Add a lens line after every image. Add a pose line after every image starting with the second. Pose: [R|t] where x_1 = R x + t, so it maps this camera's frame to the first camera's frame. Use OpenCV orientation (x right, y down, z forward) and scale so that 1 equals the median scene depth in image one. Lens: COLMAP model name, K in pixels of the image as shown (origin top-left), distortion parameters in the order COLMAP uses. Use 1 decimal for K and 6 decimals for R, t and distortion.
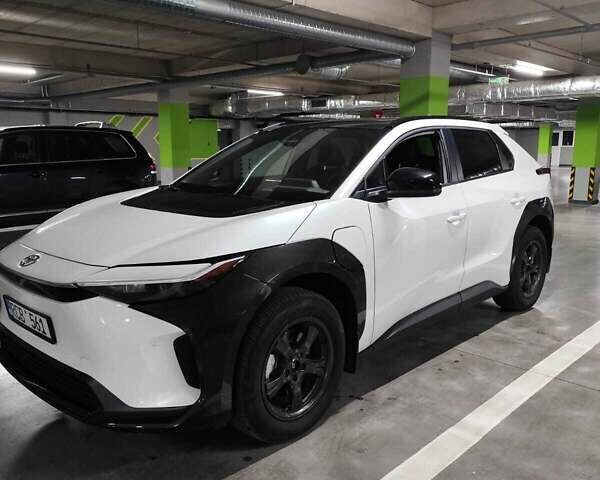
lens RADIAL K [[550.1, 0, 298.3], [0, 550.1, 239.6], [0, 0, 1]] dist [0.015411, 0.009891]
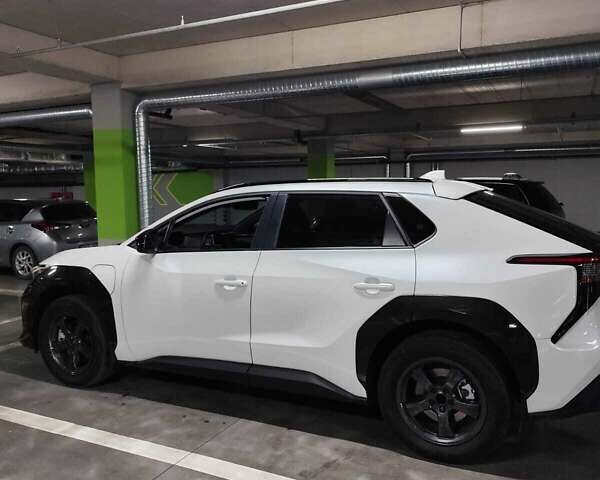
lens RADIAL K [[550.1, 0, 298.3], [0, 550.1, 239.6], [0, 0, 1]] dist [0.015411, 0.009891]
pose [[0.304252, 0.088531, -0.948469, 1.218979], [-0.157206, 0.986686, 0.041669, -0.171141], [0.939530, 0.136427, 0.314119, 0.760189]]
